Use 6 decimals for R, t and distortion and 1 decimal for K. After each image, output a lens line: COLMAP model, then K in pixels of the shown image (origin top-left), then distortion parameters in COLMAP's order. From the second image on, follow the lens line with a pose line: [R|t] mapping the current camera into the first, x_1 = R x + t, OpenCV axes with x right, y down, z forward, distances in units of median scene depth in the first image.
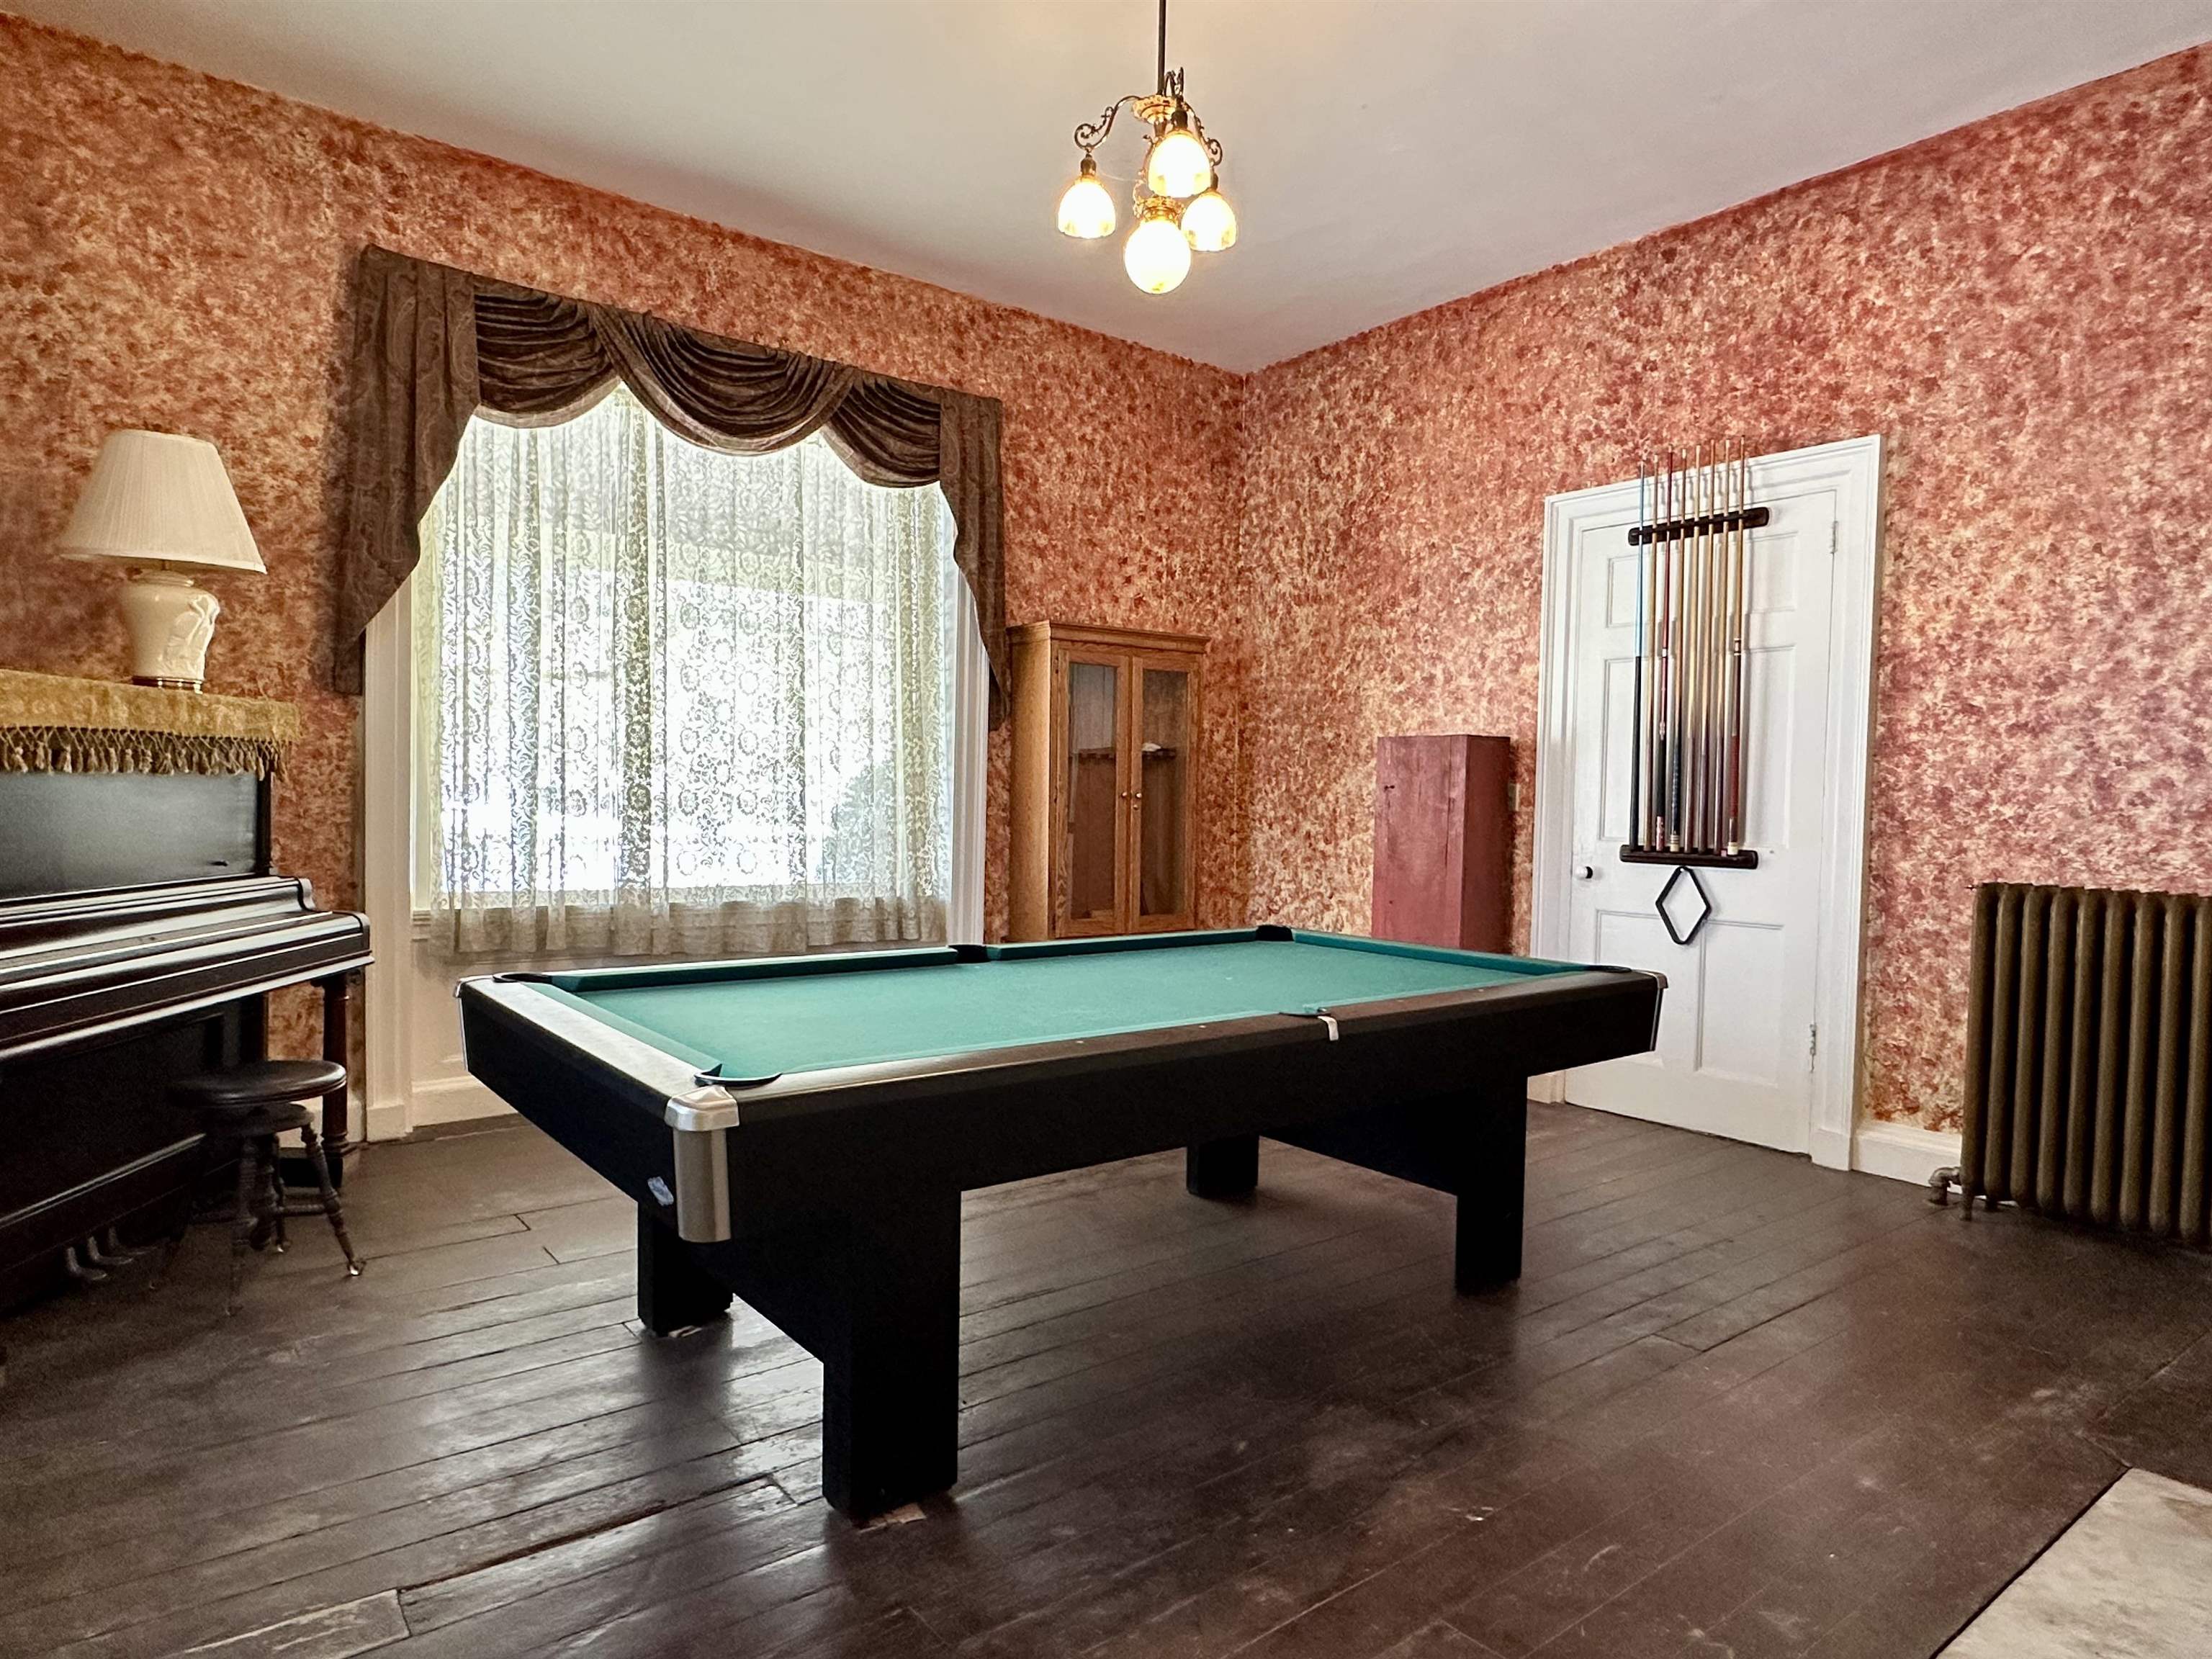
lens RADIAL K [[1300.5, 0, 1106.0], [0, 1300.5, 829.5], [0, 0, 1]] dist [0.001851, -0.001763]
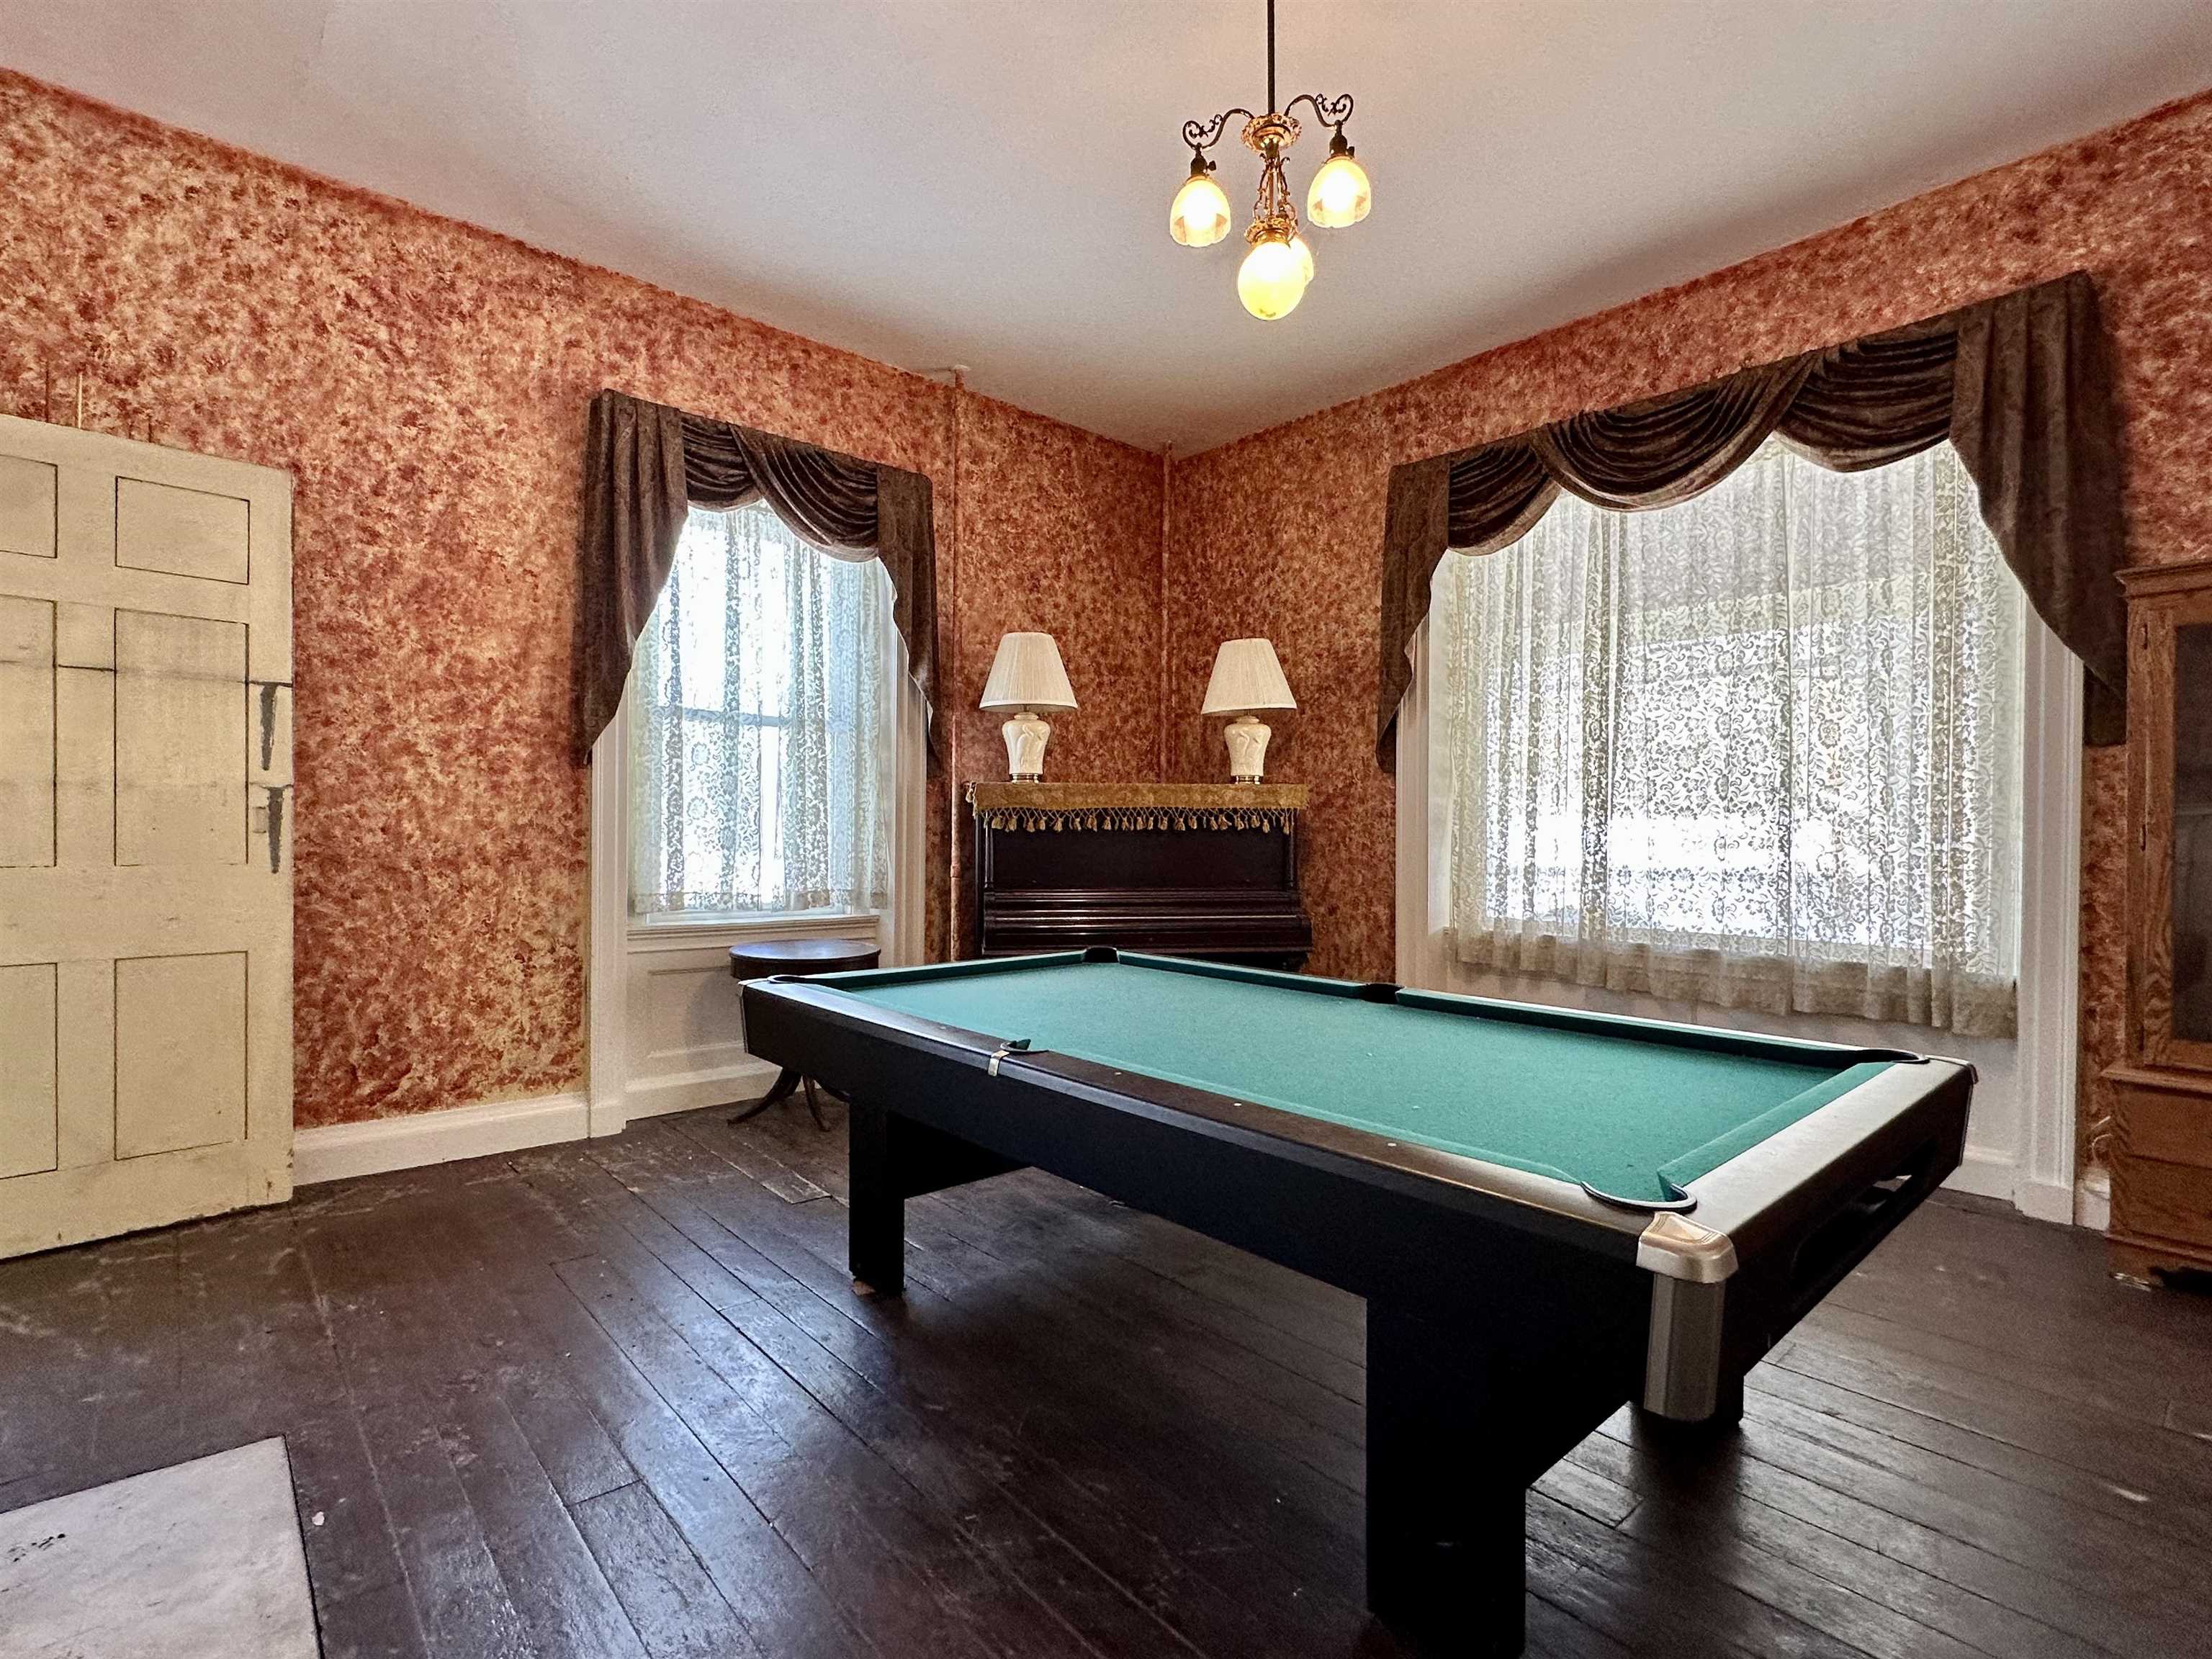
lens RADIAL K [[1047.5, 0, 1106.0], [0, 1047.5, 829.5], [0, 0, 1]] dist [-0.000378, -0.000331]
pose [[0.073151, -0.017097, -0.997174, 0.518604], [-0.027848, 0.999428, -0.019179, -0.007985], [0.996932, 0.029172, 0.072633, 0.537325]]
